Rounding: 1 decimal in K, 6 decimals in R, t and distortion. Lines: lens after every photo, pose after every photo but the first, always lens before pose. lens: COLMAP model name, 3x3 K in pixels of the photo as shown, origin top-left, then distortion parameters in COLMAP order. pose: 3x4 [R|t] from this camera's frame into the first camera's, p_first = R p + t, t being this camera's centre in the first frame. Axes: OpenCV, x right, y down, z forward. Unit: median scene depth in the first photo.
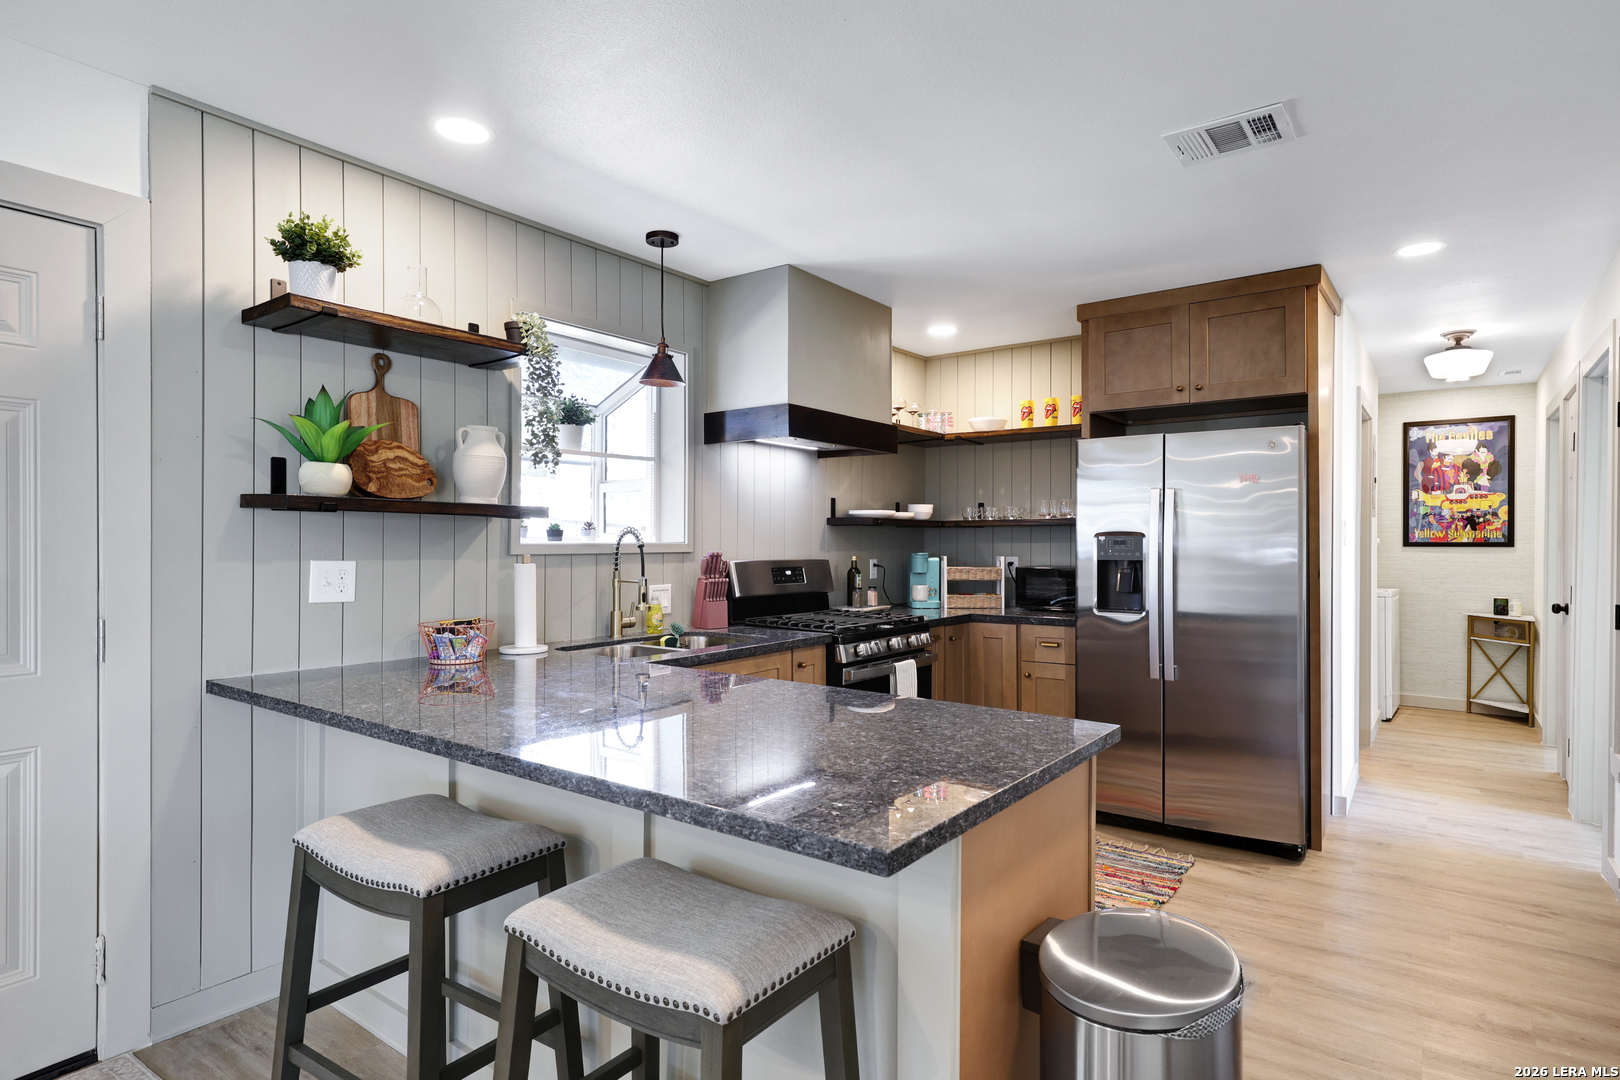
lens RADIAL K [[891.6, 0, 809.9], [0, 891.6, 541.4], [0, 0, 1]] dist [-0.004663, -0.001287]
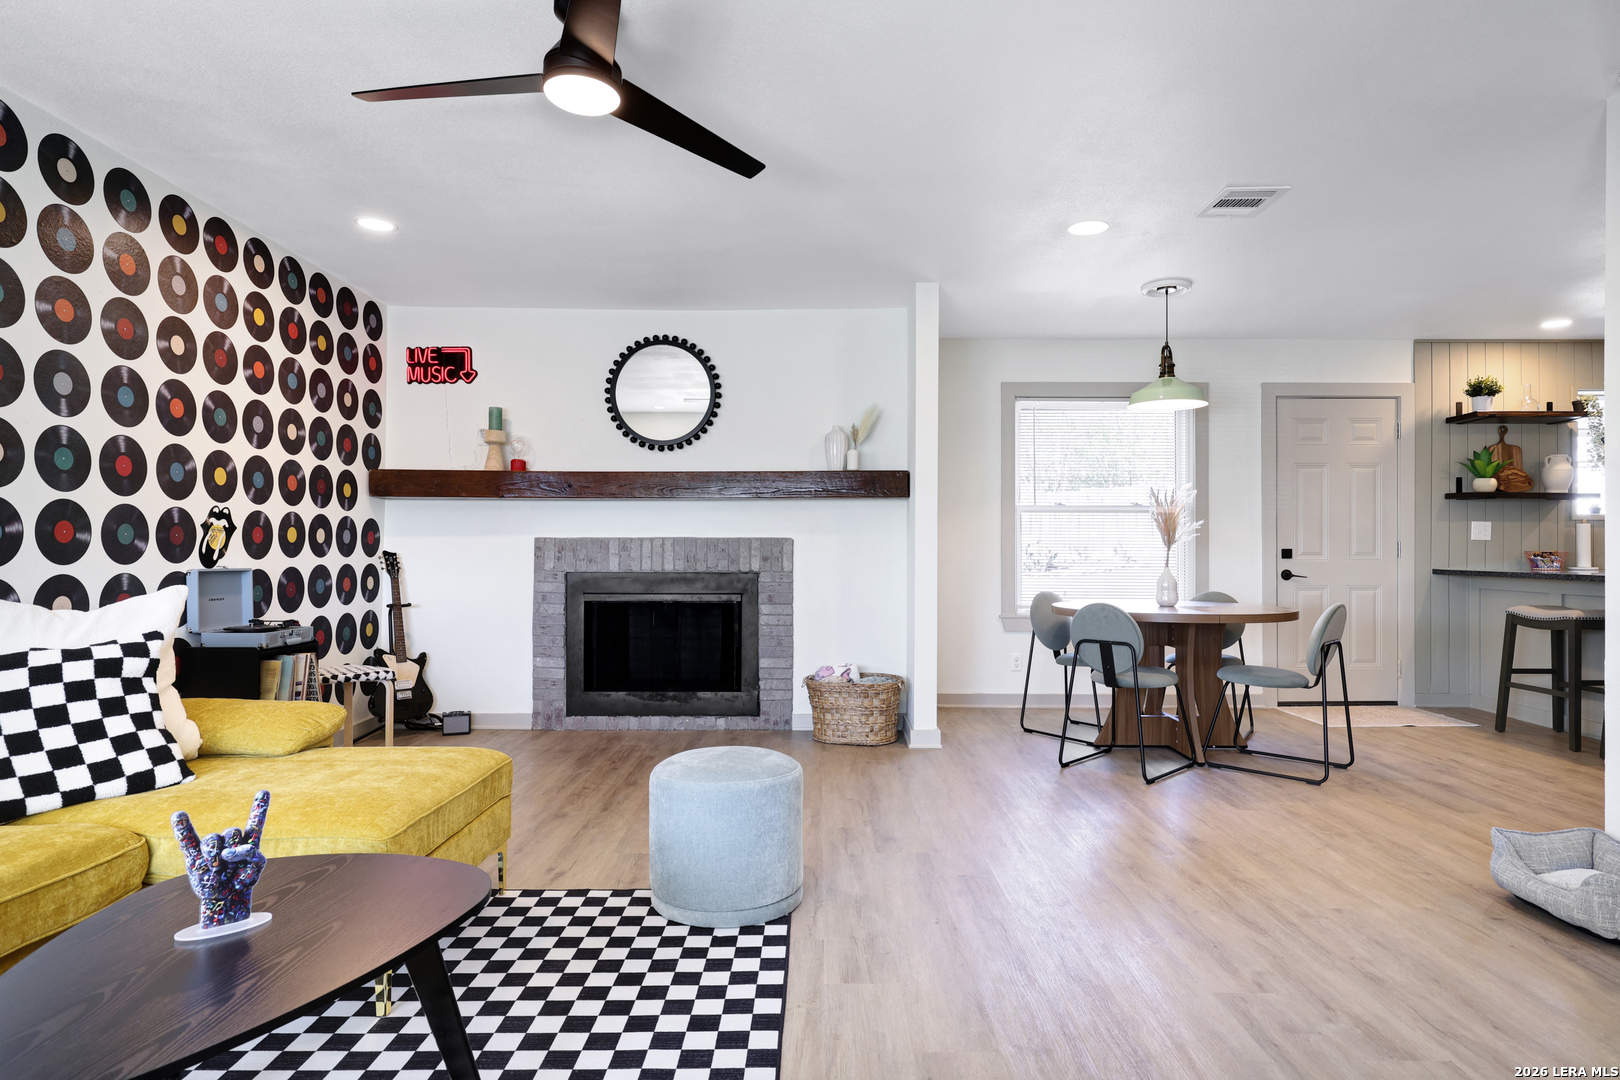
lens RADIAL K [[891.6, 0, 813.0], [0, 891.6, 544.9], [0, 0, 1]] dist [-0.004663, -0.001287]
pose [[0.593797, -0.009205, -0.804562, 0.279204], [0.004158, 0.999956, -0.008372, 0.097199], [0.804604, 0.001626, 0.593810, -1.771841]]
